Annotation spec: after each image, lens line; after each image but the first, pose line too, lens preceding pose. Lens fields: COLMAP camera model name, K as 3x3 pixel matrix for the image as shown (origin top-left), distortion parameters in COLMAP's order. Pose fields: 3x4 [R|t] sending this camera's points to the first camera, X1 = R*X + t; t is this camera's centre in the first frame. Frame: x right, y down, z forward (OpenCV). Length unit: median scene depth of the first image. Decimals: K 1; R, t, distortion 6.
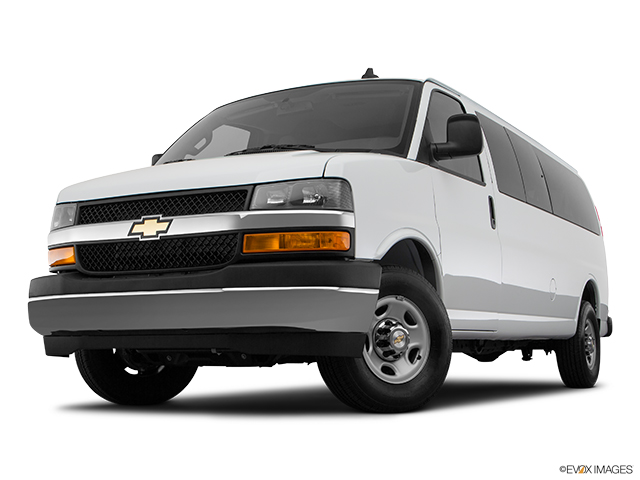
lens RADIAL K [[930.6, 0, 320.0], [0, 930.6, 240.0], [0, 0, 1]] dist [-0.024052, -0.007249]
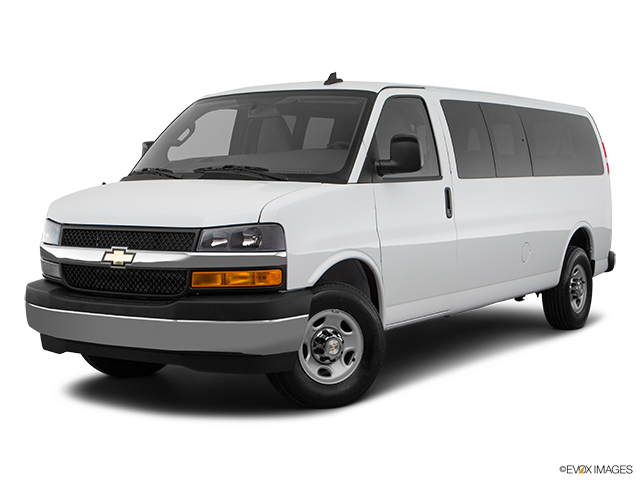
lens RADIAL K [[1010.0, 0, 320.0], [0, 1010.0, 240.0], [0, 0, 1]] dist [0.055589, 0.016129]
pose [[0.996508, 0.005178, -0.083337, 0.170643], [0.008937, 0.985728, 0.168109, -0.236780], [0.083018, -0.168267, 0.982239, -0.226437]]
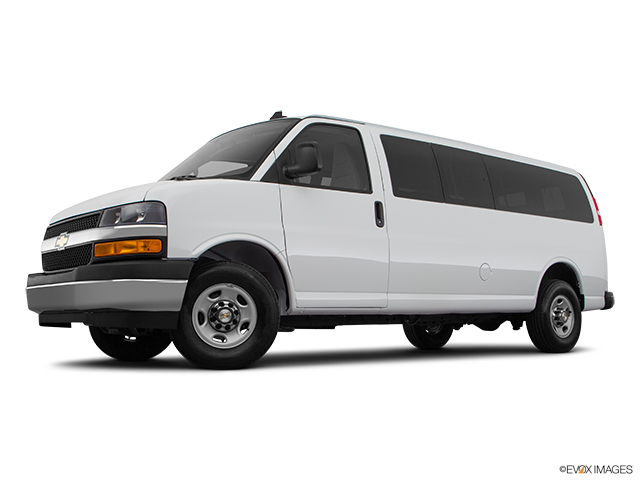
lens RADIAL K [[705.9, 0, 320.0], [0, 705.9, 240.0], [0, 0, 1]] dist [0.000553, -0.000836]
pose [[0.933942, -0.040056, -0.355172, 0.572845], [0.043074, 0.999072, 0.000588, 0.001968], [0.354818, -0.015848, 0.934801, 0.088842]]
